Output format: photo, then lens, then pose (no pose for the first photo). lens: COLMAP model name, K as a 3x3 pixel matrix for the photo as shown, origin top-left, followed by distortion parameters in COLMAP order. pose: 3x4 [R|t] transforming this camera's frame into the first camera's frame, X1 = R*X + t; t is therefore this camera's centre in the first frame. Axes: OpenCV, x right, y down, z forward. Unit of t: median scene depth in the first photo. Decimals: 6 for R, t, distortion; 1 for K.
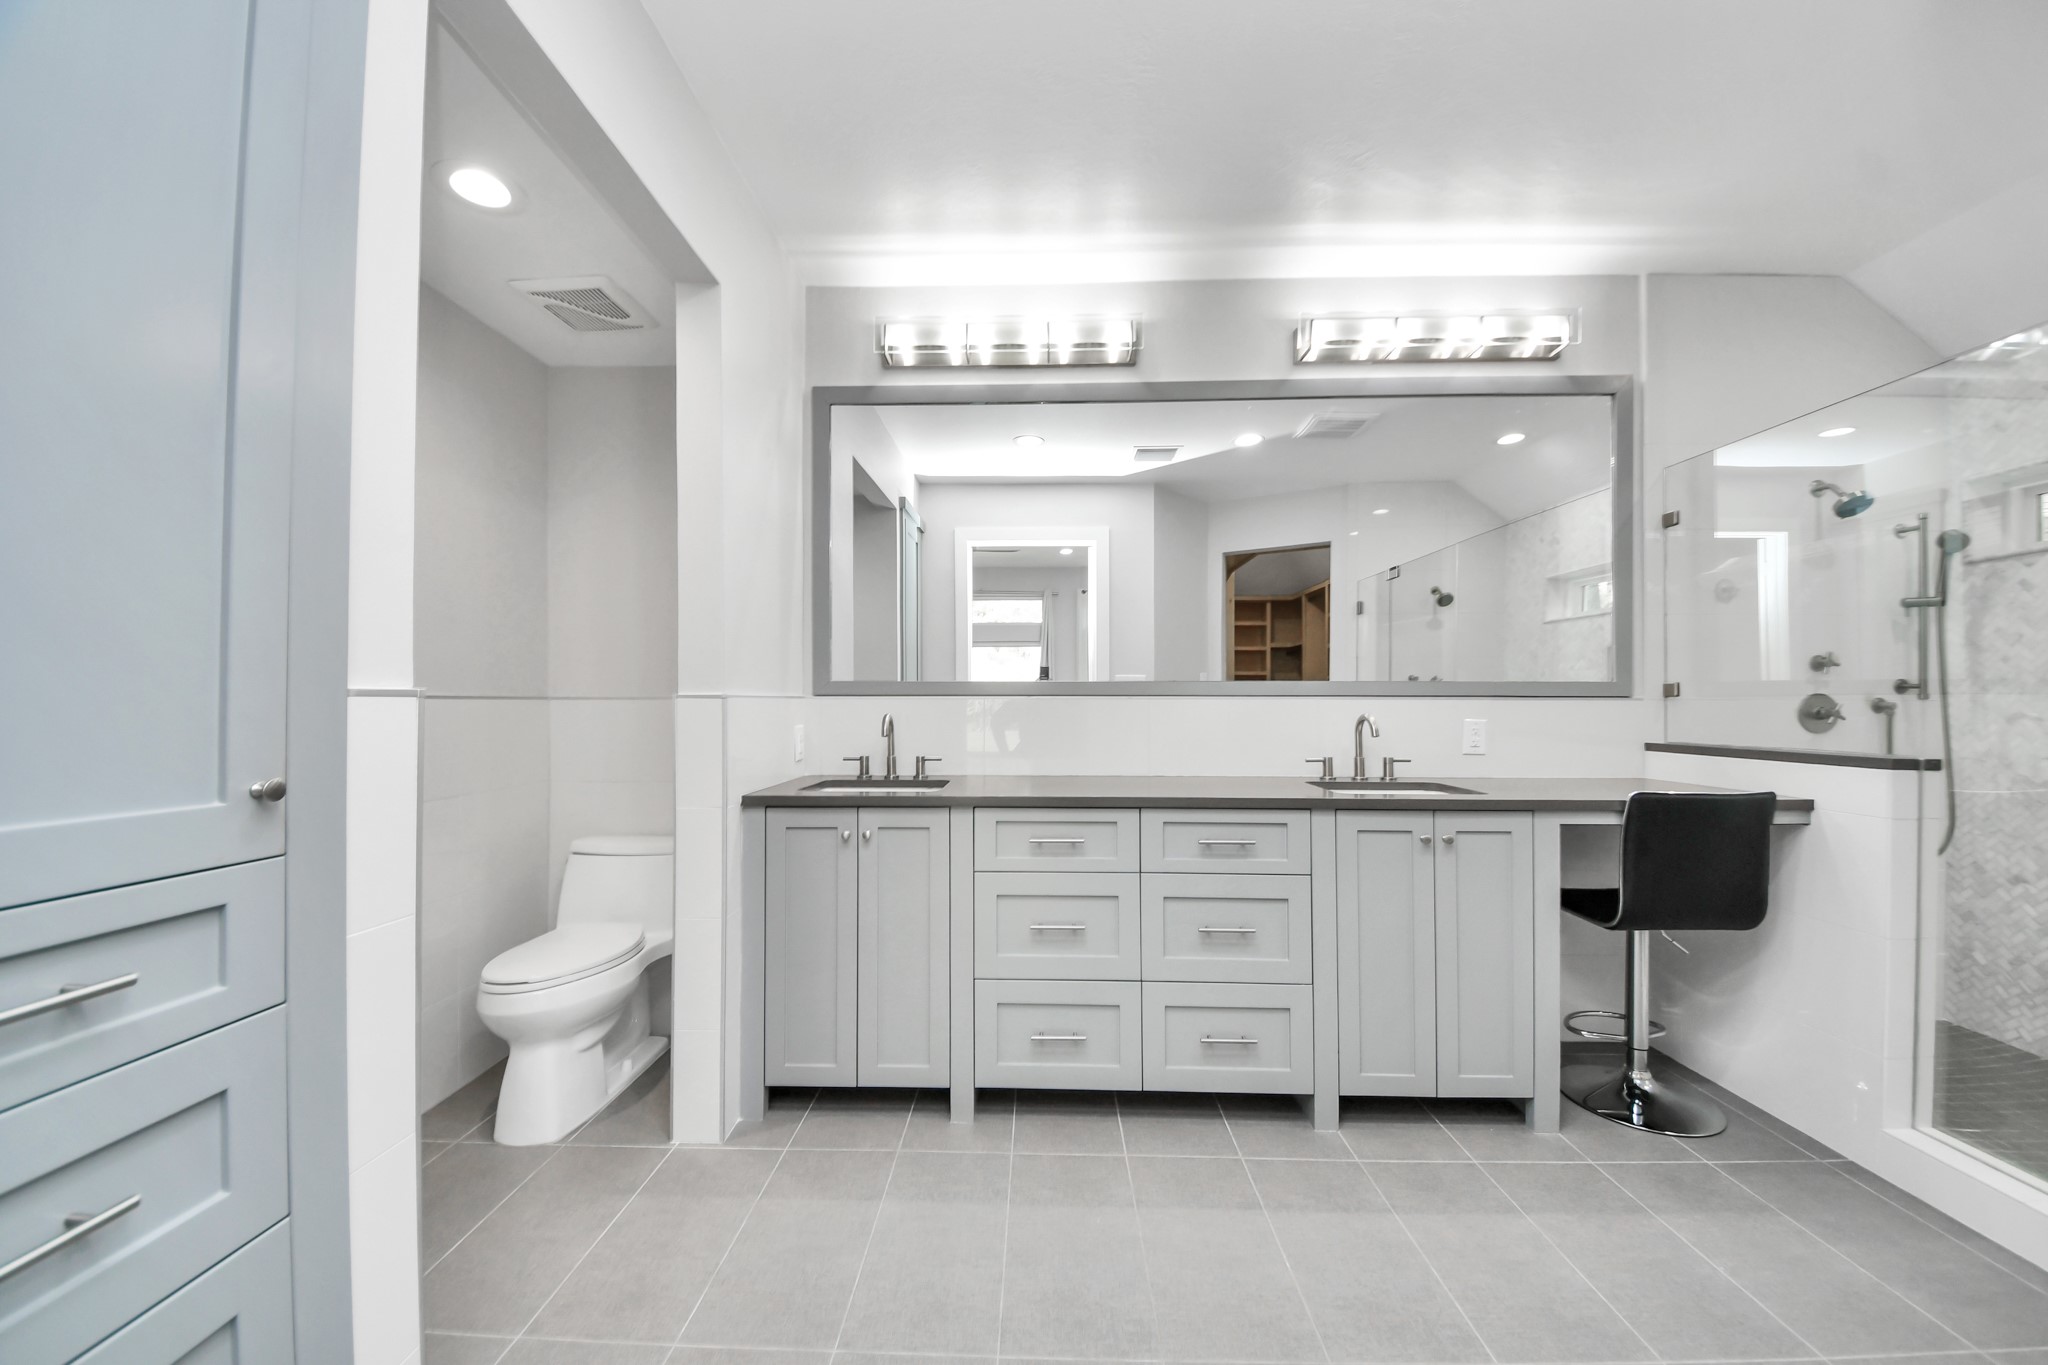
lens RADIAL K [[699.2, 0, 1025.3], [0, 699.2, 706.3], [0, 0, 1]] dist [0.002501, -0.007040]
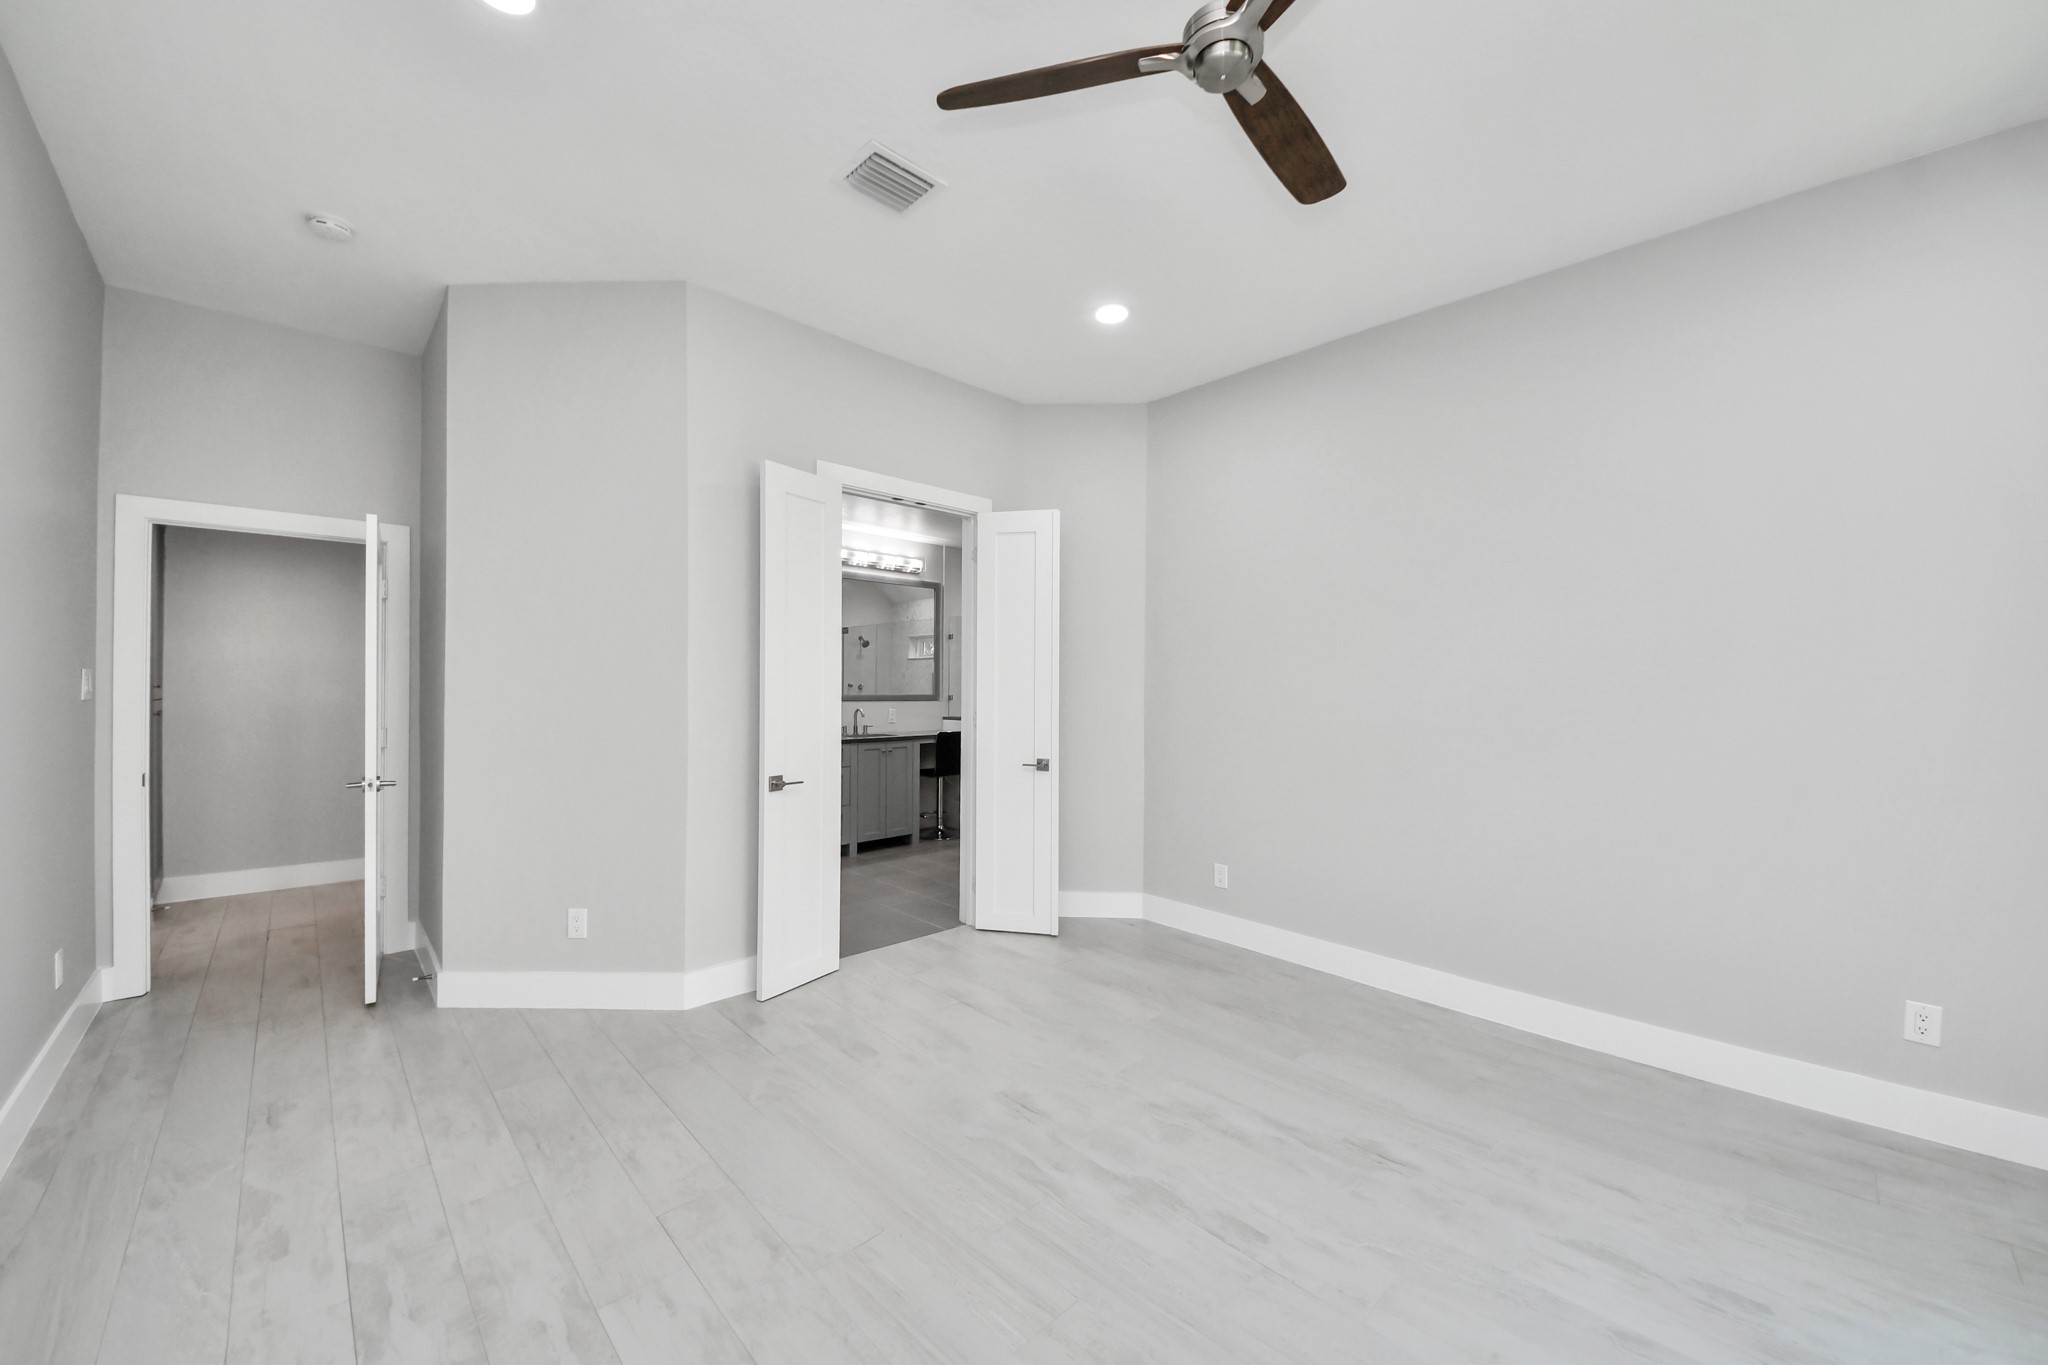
lens RADIAL K [[726.0, 0, 1020.6], [0, 726.0, 698.4], [0, 0, 1]] dist [0.027995, -0.018555]
pose [[0.685768, -0.003097, 0.727813, -1.204100], [-0.006194, 0.999930, 0.010091, -0.063137], [-0.727793, -0.011428, 0.685701, -1.451451]]
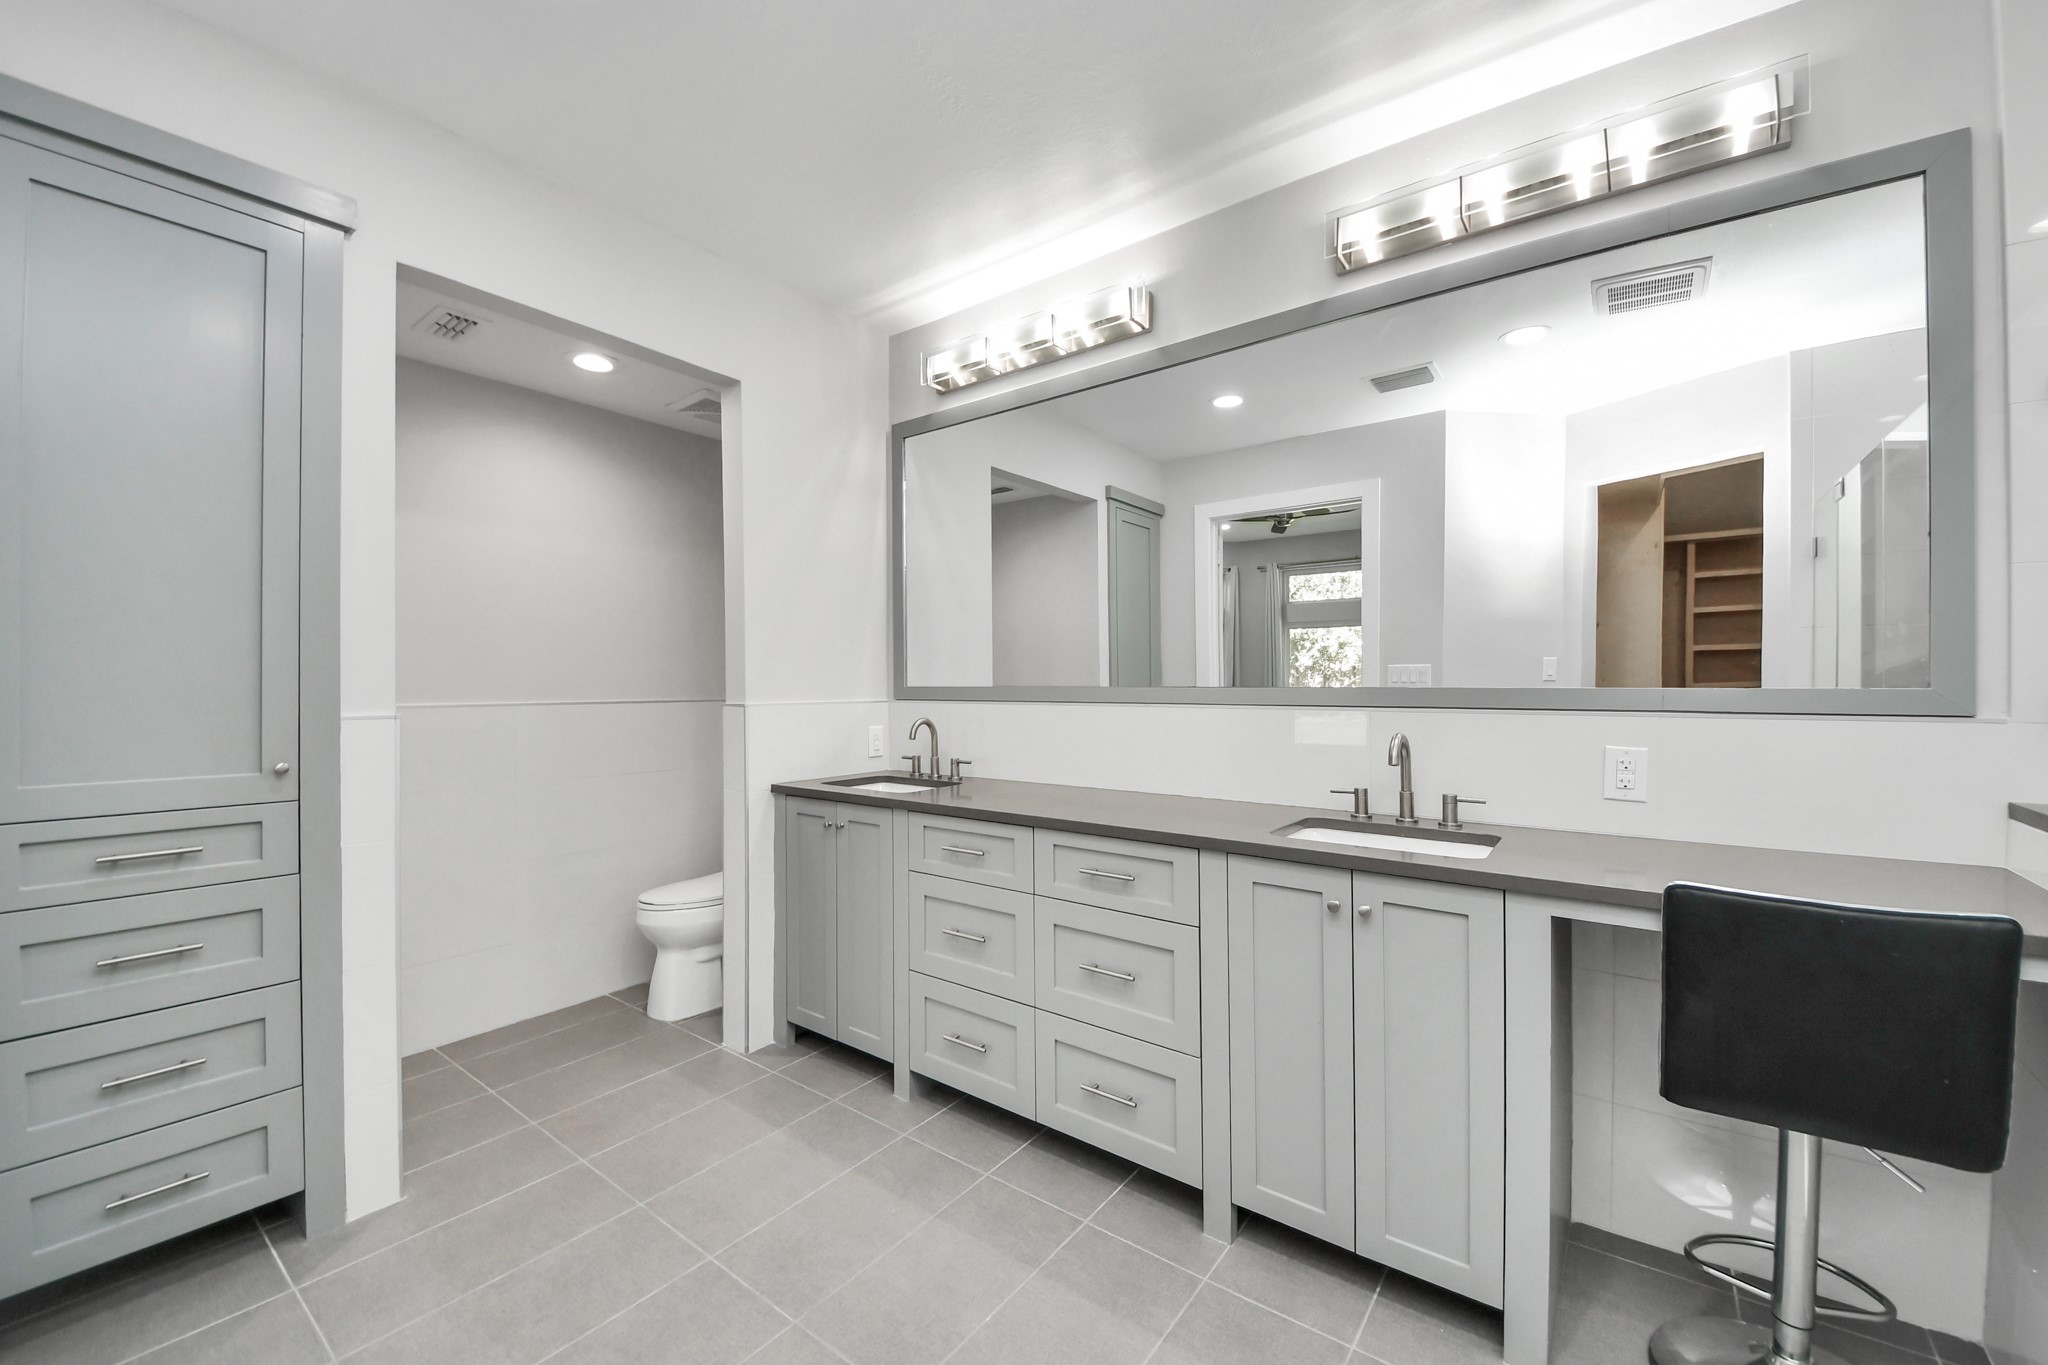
lens RADIAL K [[767.0, 0, 1023.3], [0, 767.0, 698.9], [0, 0, 1]] dist [-0.001816, -0.000209]
pose [[0.827355, 0.006667, -0.561640, 0.728239], [0.000588, 0.999919, 0.012736, -0.042118], [0.561679, -0.010868, 0.827284, 0.125044]]
